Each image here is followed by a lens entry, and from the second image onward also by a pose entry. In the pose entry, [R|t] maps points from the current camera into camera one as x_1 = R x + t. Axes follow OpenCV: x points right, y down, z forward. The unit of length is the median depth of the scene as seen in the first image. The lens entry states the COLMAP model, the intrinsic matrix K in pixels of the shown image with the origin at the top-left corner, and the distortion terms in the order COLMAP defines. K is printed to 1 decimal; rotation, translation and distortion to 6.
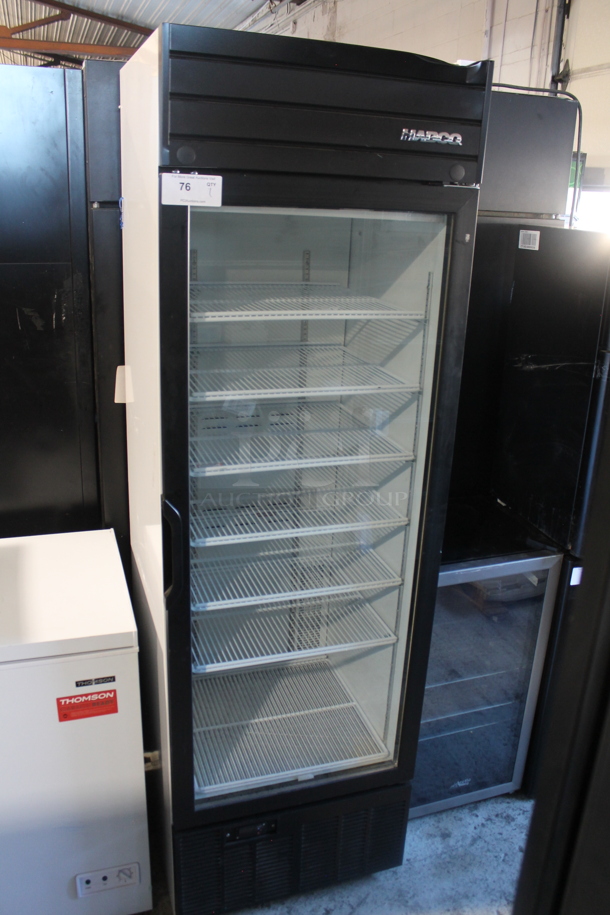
lens RADIAL K [[775.3, 0, 305.0], [0, 775.3, 457.5], [0, 0, 1]] dist [-0.103519, 0.004121]
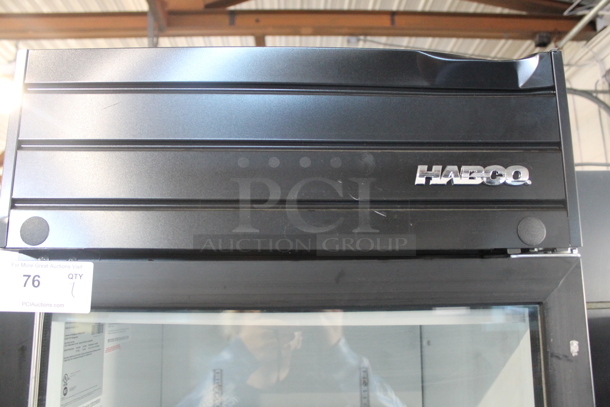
lens RADIAL K [[516.9, 0, 305.0], [0, 516.9, 203.5], [0, 0, 1]] dist [-0.103519, 0.004121]
pose [[0.956386, -0.108053, -0.271388, 0.142173], [-0.047074, 0.859913, -0.508266, -0.194357], [0.288289, 0.498874, 0.817321, 0.633198]]
